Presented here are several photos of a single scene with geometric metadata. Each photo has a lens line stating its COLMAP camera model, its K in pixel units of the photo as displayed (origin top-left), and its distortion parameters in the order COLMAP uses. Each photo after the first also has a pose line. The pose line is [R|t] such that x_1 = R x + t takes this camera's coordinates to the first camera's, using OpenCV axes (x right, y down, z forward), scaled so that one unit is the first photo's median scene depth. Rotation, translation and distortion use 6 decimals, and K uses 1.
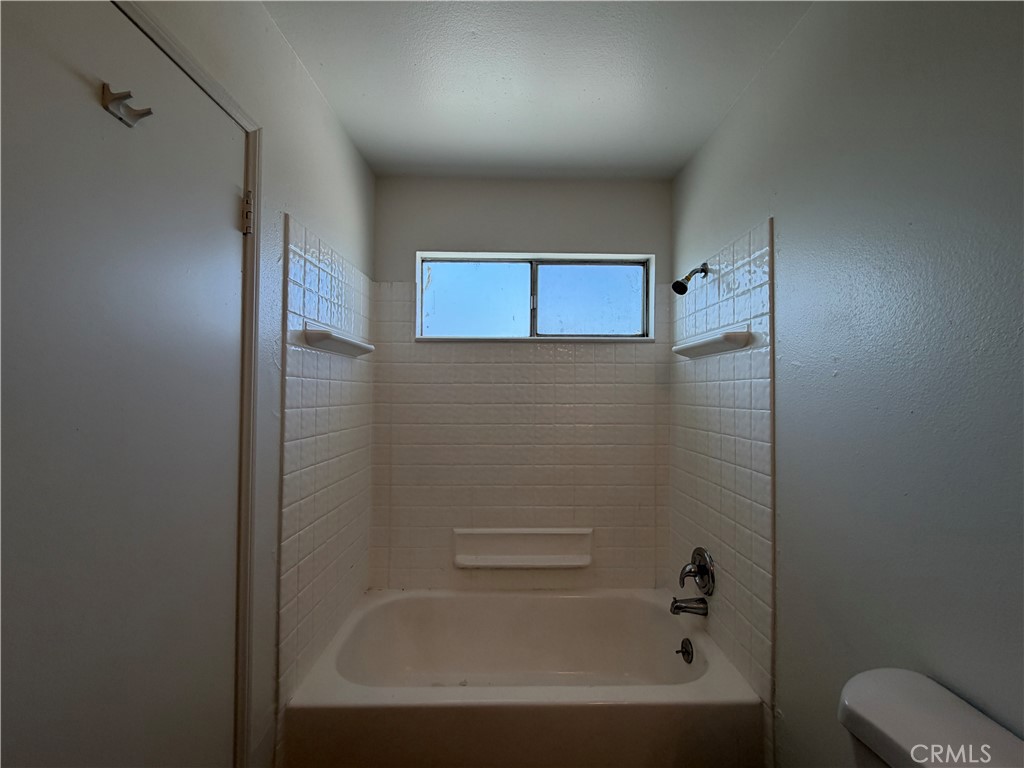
lens RADIAL K [[411.2, 0, 509.3], [0, 411.2, 387.5], [0, 0, 1]] dist [0.000148, 0.000737]
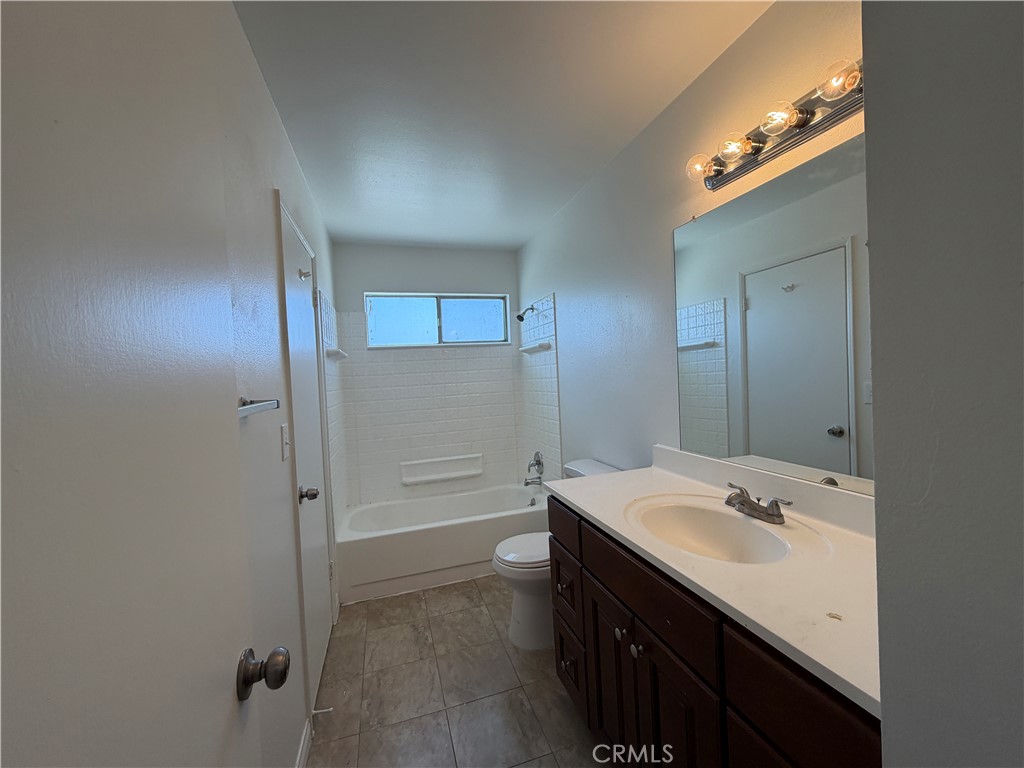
lens RADIAL K [[411.2, 0, 512.4], [0, 411.2, 385.4], [0, 0, 1]] dist [0.000148, 0.000737]
pose [[0.955549, -0.060038, 0.288653, -0.162495], [0.051911, 0.998012, 0.035736, -0.000488], [-0.290225, -0.019163, 0.956767, -0.701360]]
